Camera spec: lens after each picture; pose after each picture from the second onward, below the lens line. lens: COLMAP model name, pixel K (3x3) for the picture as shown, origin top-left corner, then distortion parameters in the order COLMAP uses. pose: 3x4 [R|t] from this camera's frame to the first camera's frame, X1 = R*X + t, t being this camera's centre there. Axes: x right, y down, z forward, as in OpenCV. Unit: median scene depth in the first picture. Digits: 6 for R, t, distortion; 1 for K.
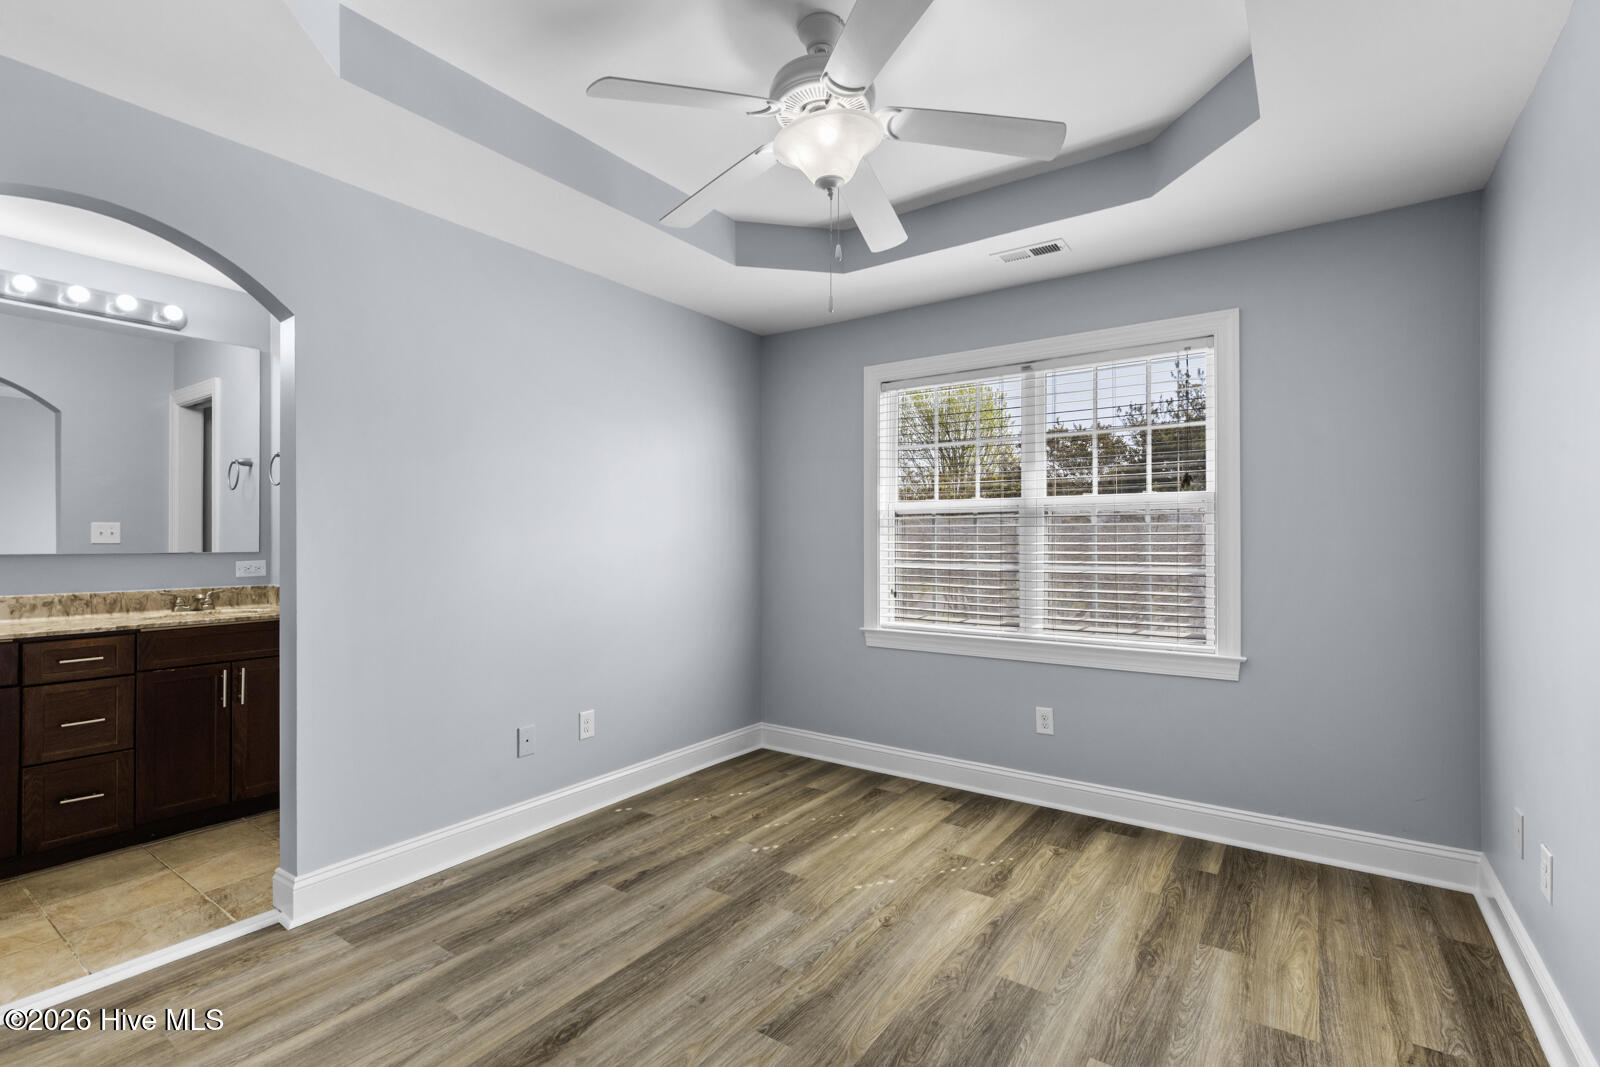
lens RADIAL K [[737.0, 0, 794.8], [0, 737.0, 538.4], [0, 0, 1]] dist [0.005820, 0.000362]
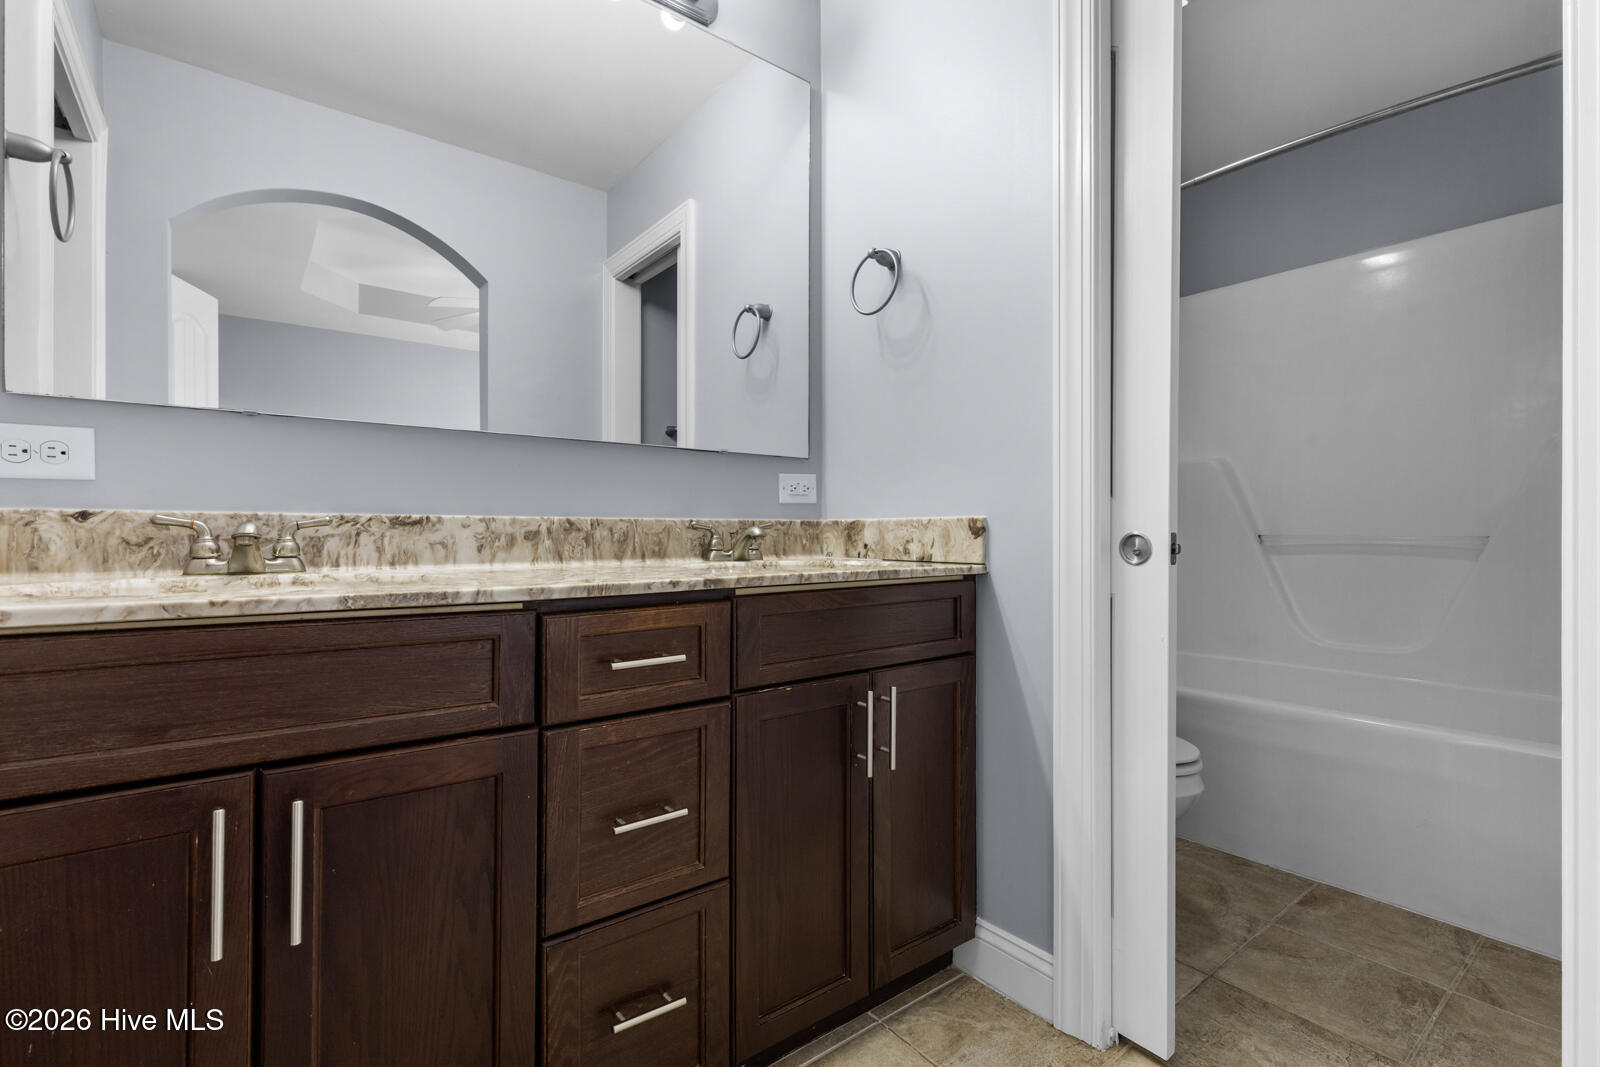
lens RADIAL K [[737.0, 0, 788.2], [0, 737.0, 530.3], [0, 0, 1]] dist [0.005820, 0.000362]
pose [[0.950257, -0.001573, -0.311462, -0.679895], [0.002346, 0.999995, 0.002107, 0.083052], [0.311457, -0.002733, 0.950256, 0.575616]]
